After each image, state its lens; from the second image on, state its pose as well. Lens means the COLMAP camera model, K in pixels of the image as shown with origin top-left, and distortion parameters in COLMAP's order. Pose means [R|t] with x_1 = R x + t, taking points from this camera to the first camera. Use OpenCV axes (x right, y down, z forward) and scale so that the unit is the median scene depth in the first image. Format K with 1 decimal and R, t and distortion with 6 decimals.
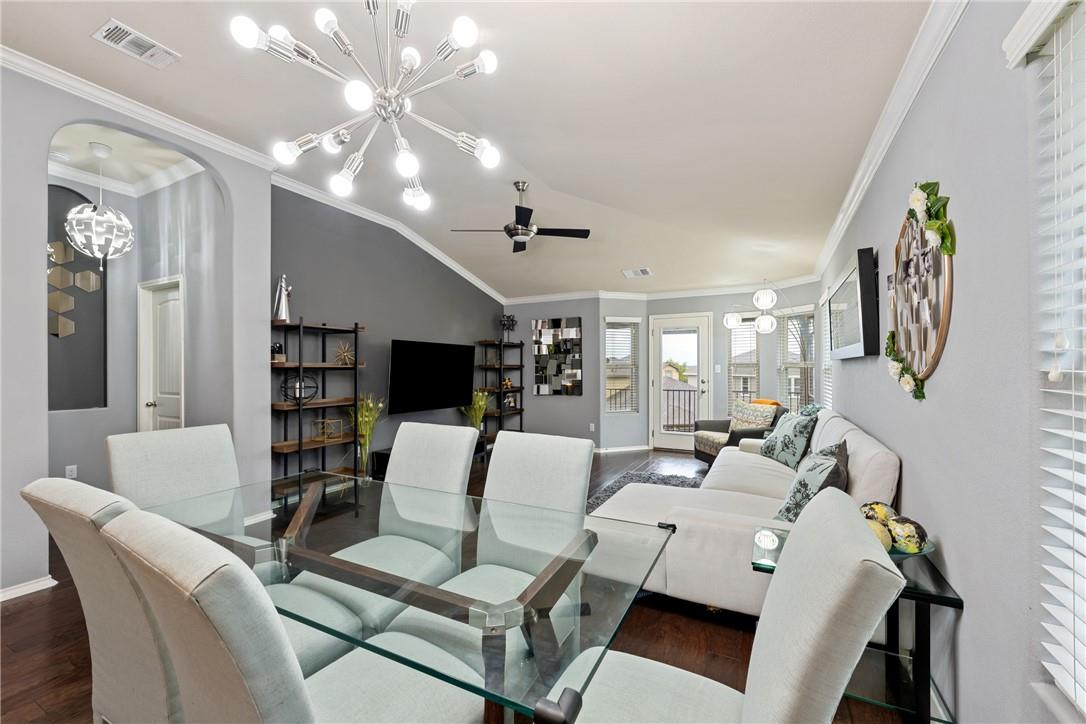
lens RADIAL K [[435.6, 0, 542.3], [0, 435.6, 364.7], [0, 0, 1]] dist [-0.000043, -0.000280]
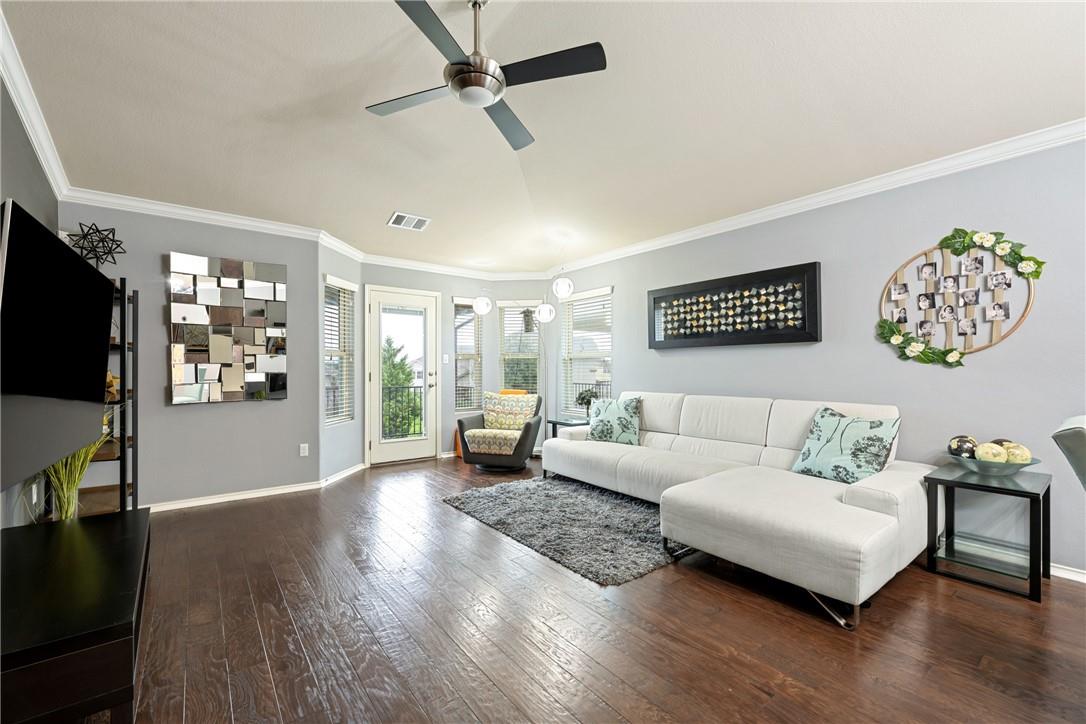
lens RADIAL K [[448.2, 0, 541.1], [0, 448.2, 370.0], [0, 0, 1]] dist [-0.000167, 0.000106]
pose [[0.418212, 0.001975, 0.908347, -0.328538], [-0.009310, 0.999954, 0.002112, 0.027406], [-0.908302, -0.009340, 0.418211, 0.444442]]
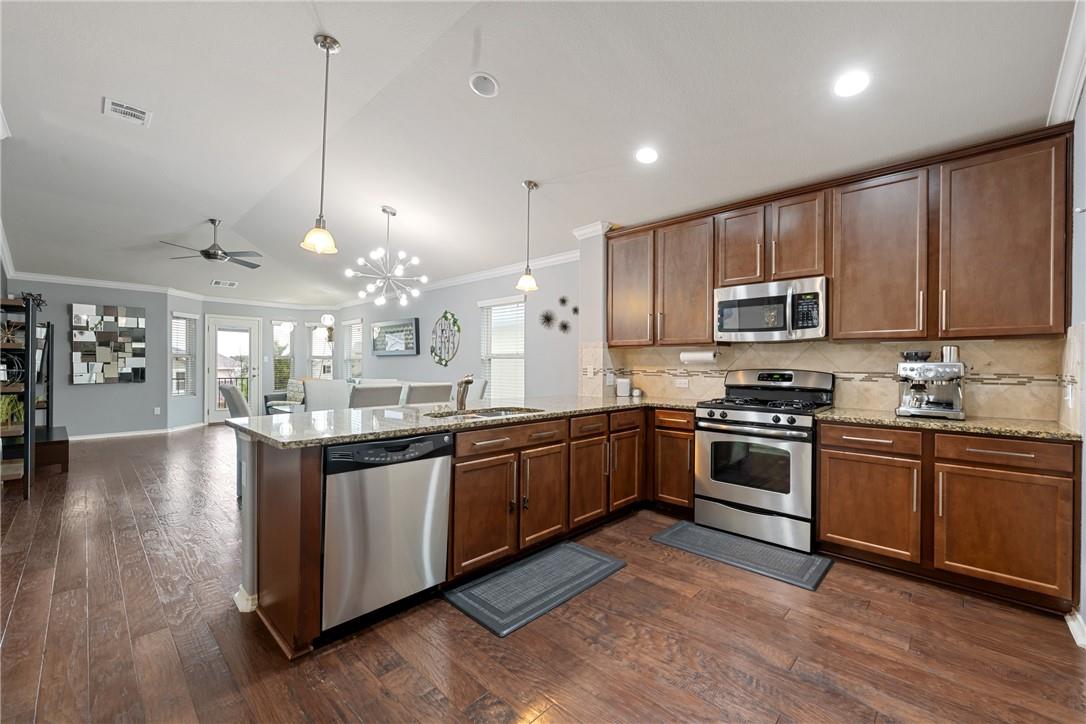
lens RADIAL K [[435.6, 0, 542.3], [0, 435.6, 364.7], [0, 0, 1]] dist [-0.000043, -0.000280]
pose [[0.270708, 0.004303, 0.962652, -0.694517], [-0.014413, 0.999896, -0.000416, 0.014806], [-0.962554, -0.013762, 0.270742, -0.231567]]
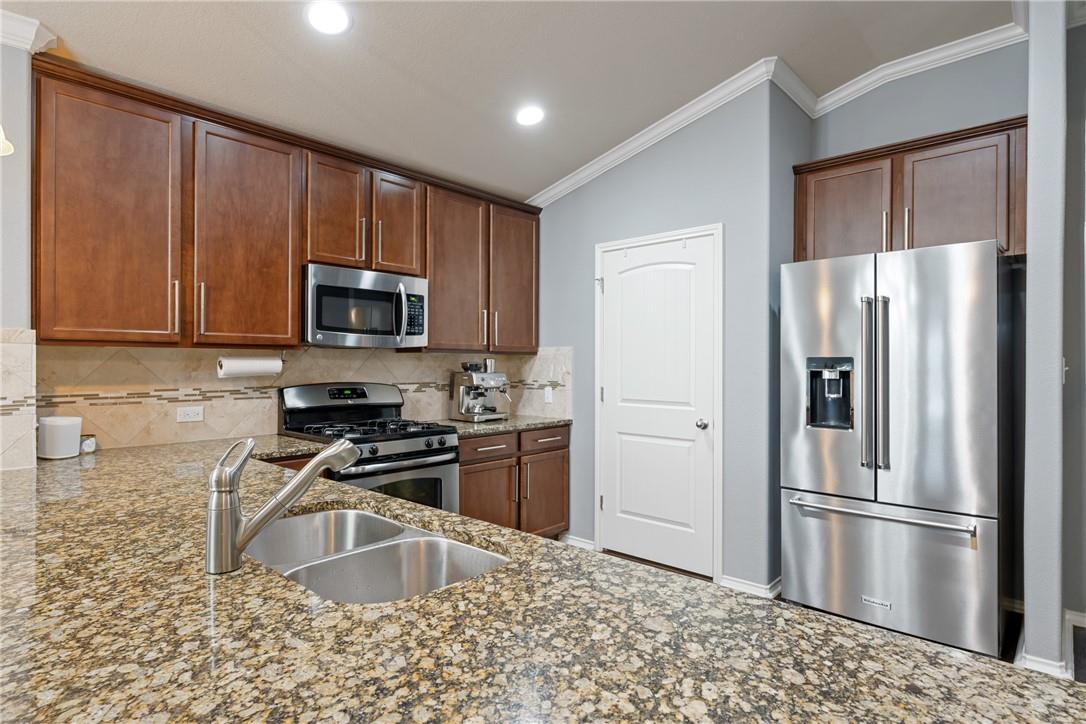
lens RADIAL K [[576.2, 0, 543.0], [0, 576.2, 362.0], [0, 0, 1]] dist [0.000611, 0.001063]
pose [[-0.968103, 0.002345, 0.250540, -0.421892], [-0.000382, 0.999941, -0.010836, 0.002668], [-0.250551, -0.010587, -0.968046, 0.107572]]
